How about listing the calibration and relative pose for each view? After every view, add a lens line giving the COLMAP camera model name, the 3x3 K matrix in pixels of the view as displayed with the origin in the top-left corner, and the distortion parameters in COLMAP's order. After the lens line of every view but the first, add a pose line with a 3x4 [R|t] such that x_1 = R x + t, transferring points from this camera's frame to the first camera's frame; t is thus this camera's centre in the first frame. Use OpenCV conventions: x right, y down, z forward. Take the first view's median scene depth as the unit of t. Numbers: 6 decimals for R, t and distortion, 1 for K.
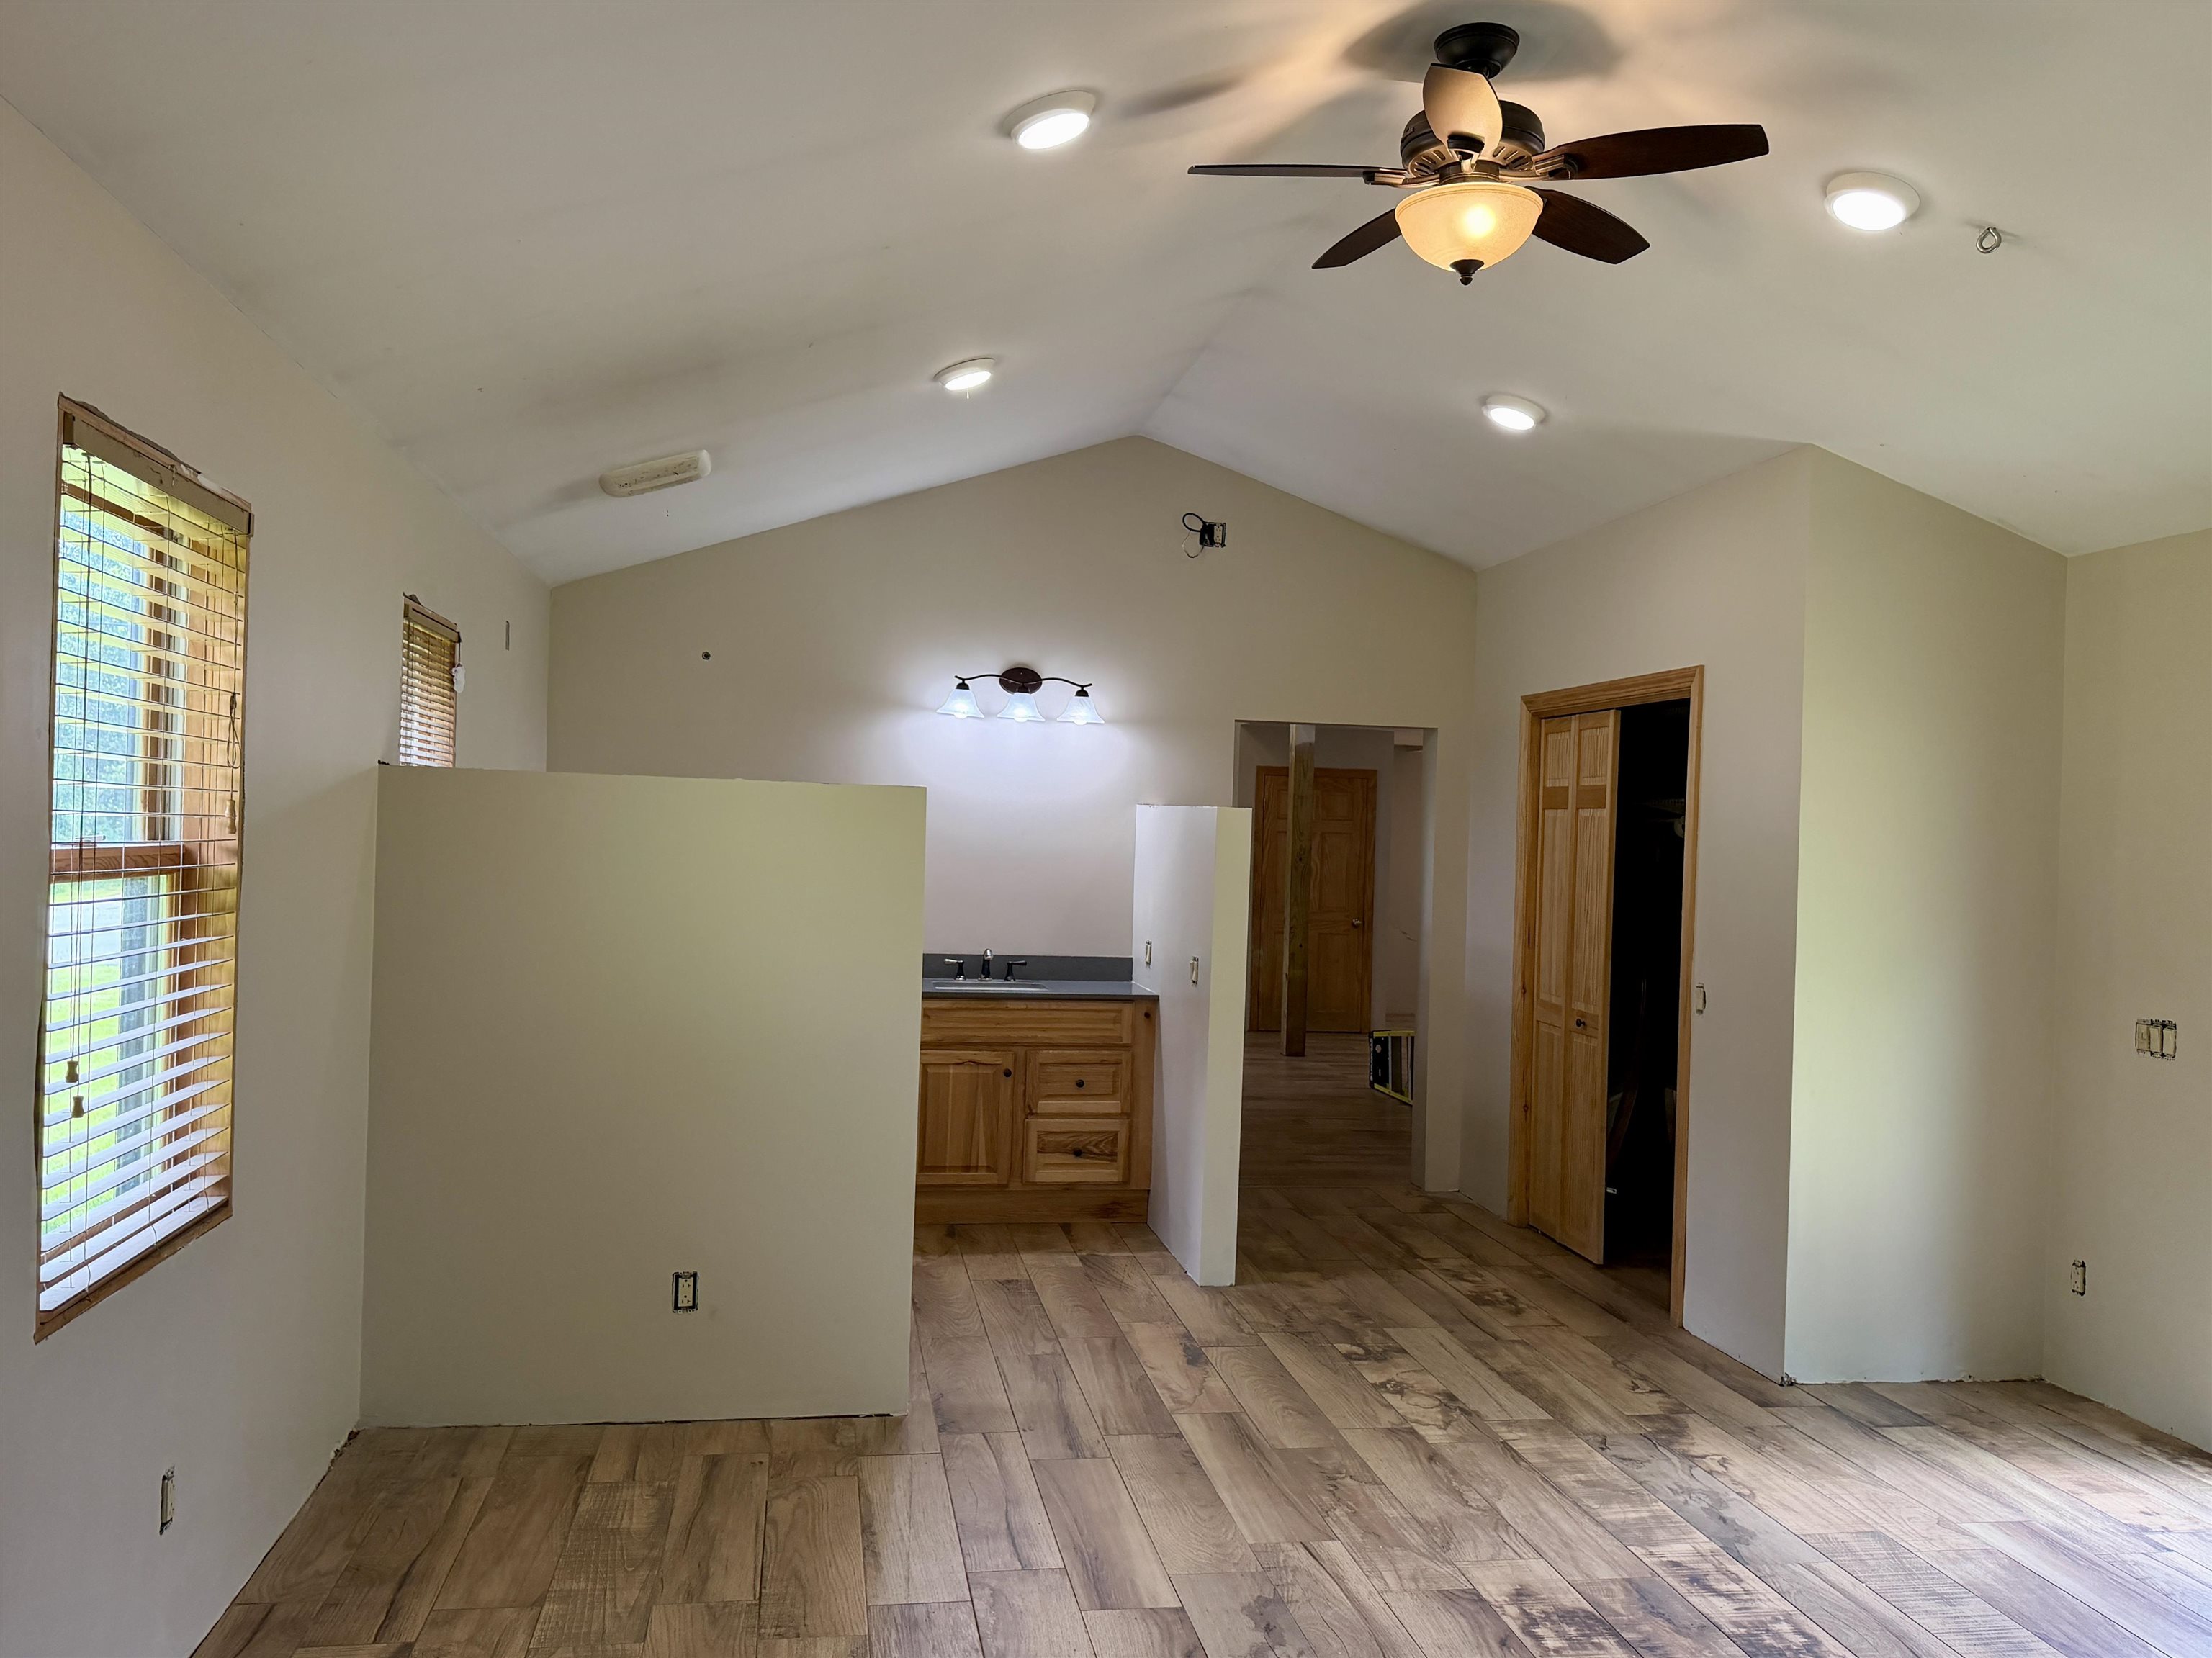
lens RADIAL K [[1594.3, 0, 1106.0], [0, 1594.3, 829.0], [0, 0, 1]] dist [0.115954, -0.156636]
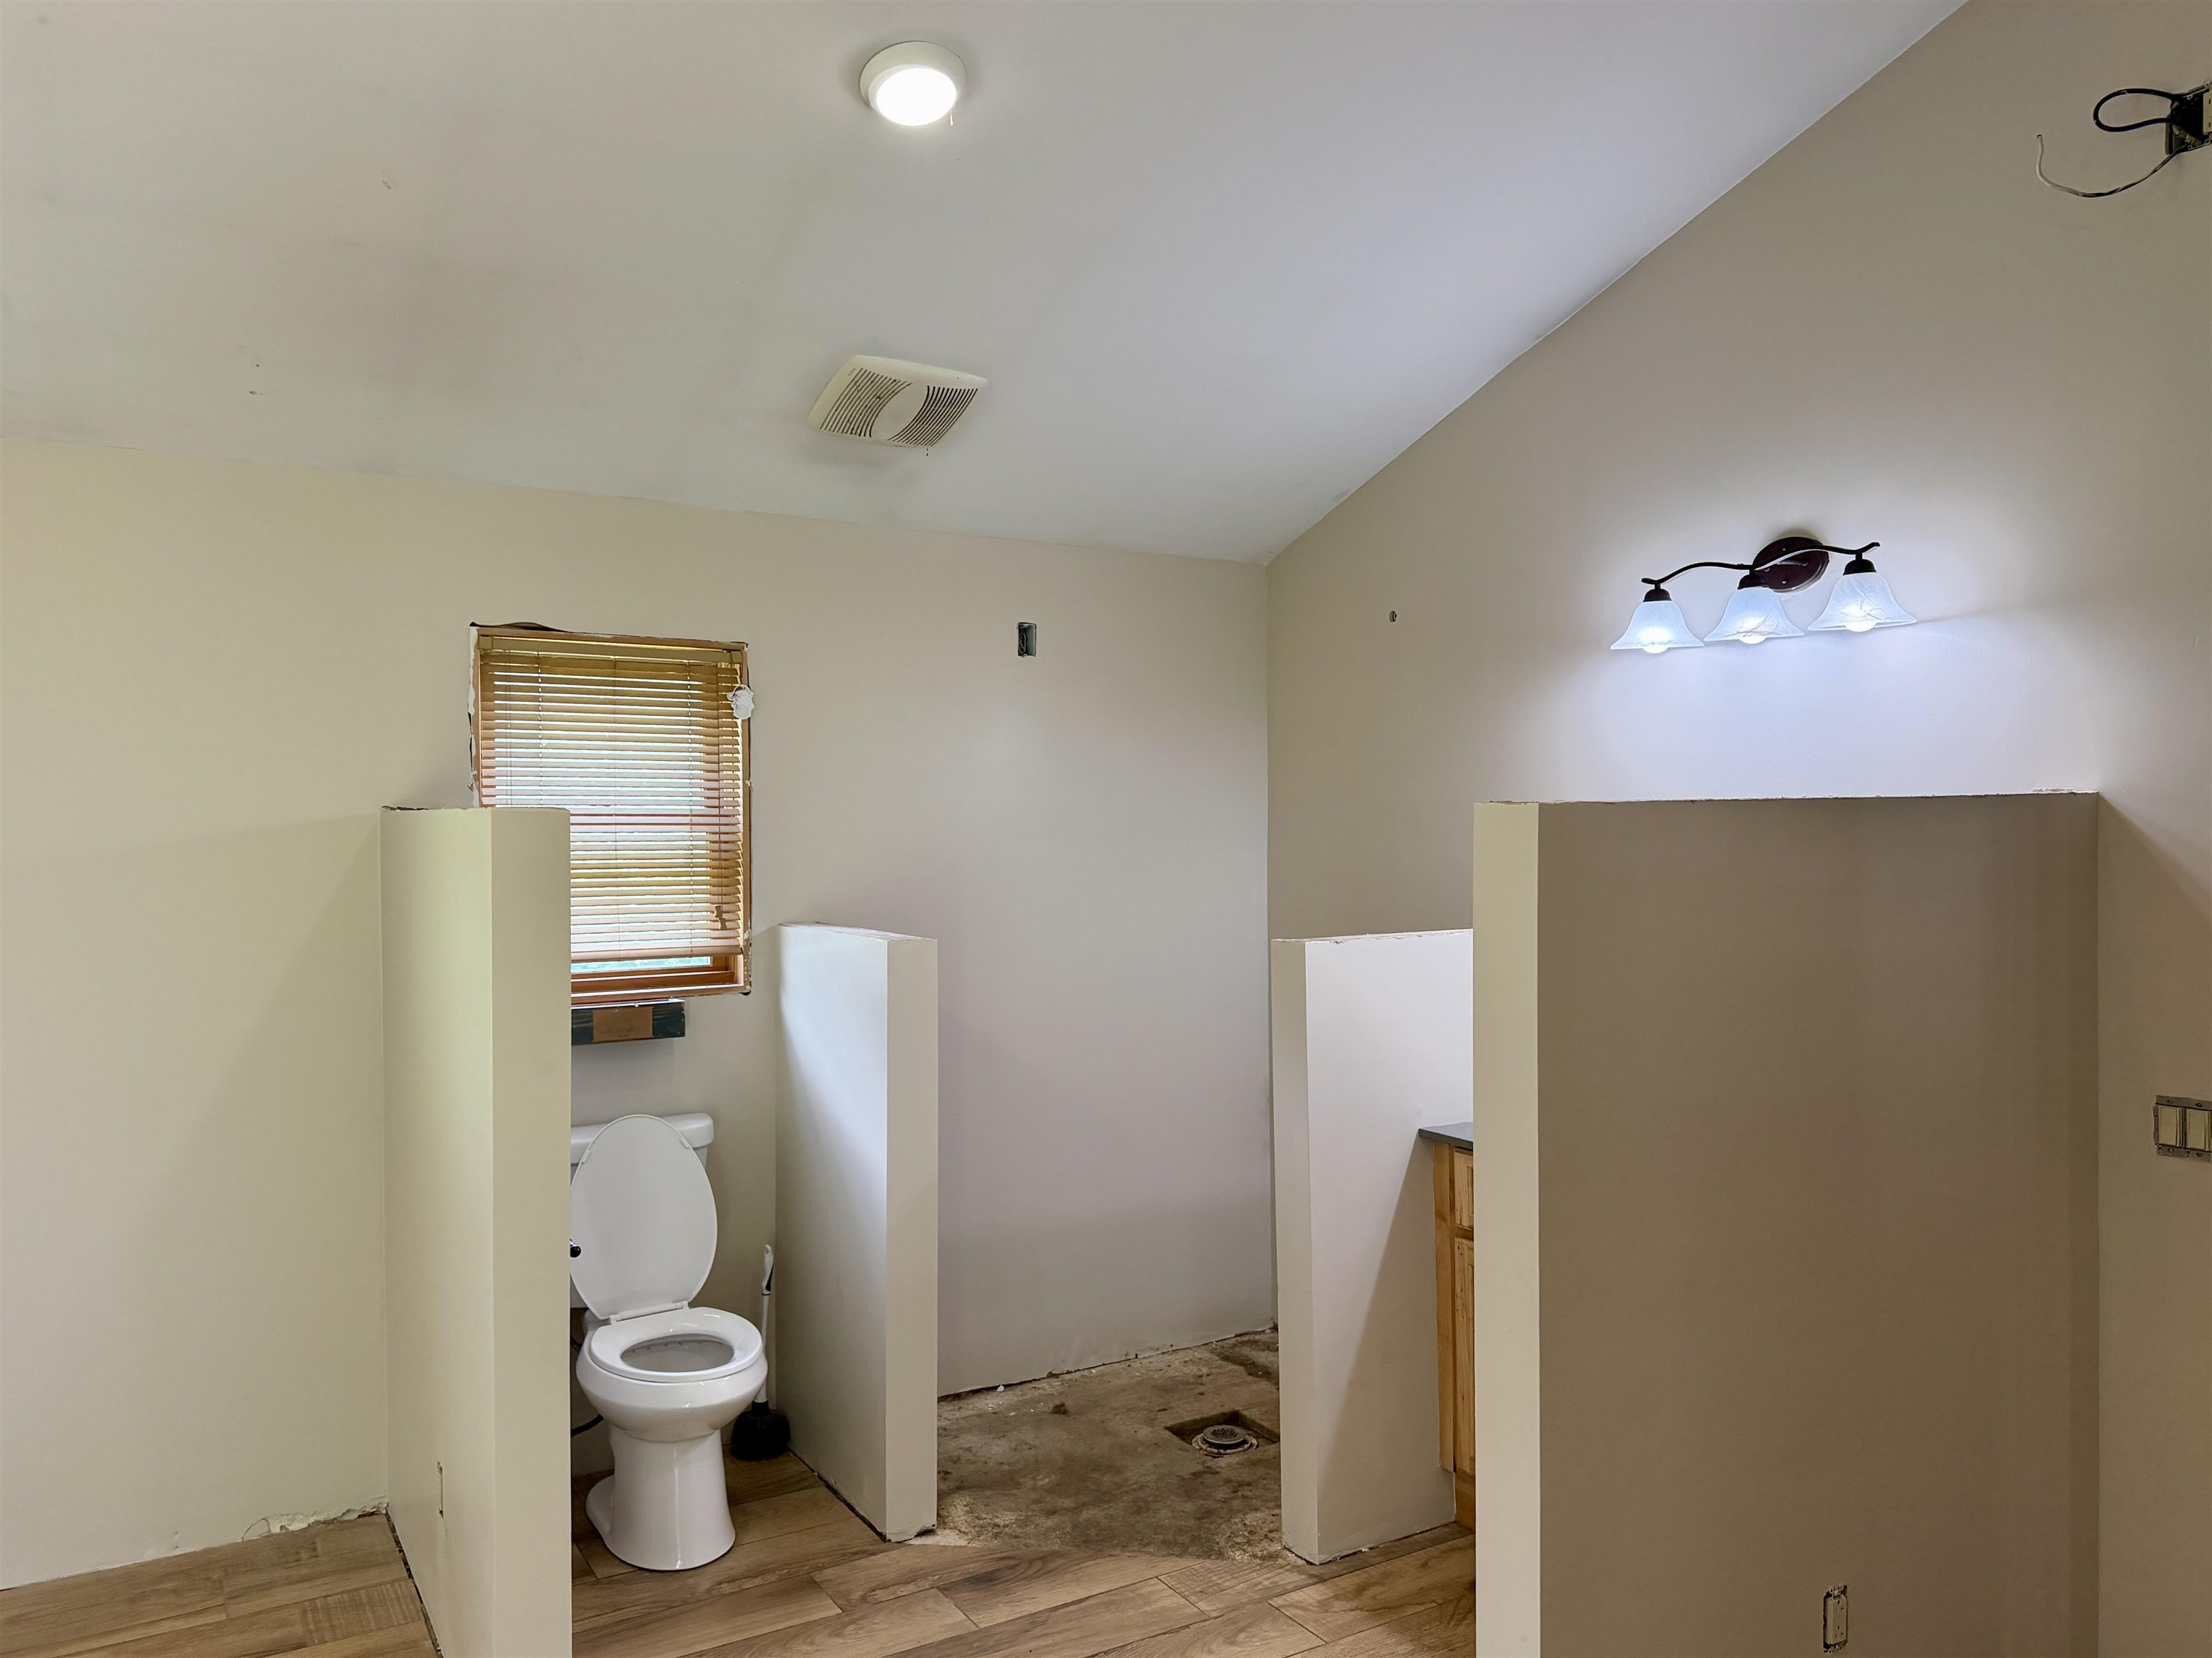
lens RADIAL K [[1594.3, 0, 1106.0], [0, 1594.3, 829.0], [0, 0, 1]] dist [0.115954, -0.156636]
pose [[0.369732, -0.030121, -0.928650, 0.349022], [0.016366, 0.999530, -0.025904, 0.001117], [0.928994, -0.005621, 0.370051, 0.621097]]
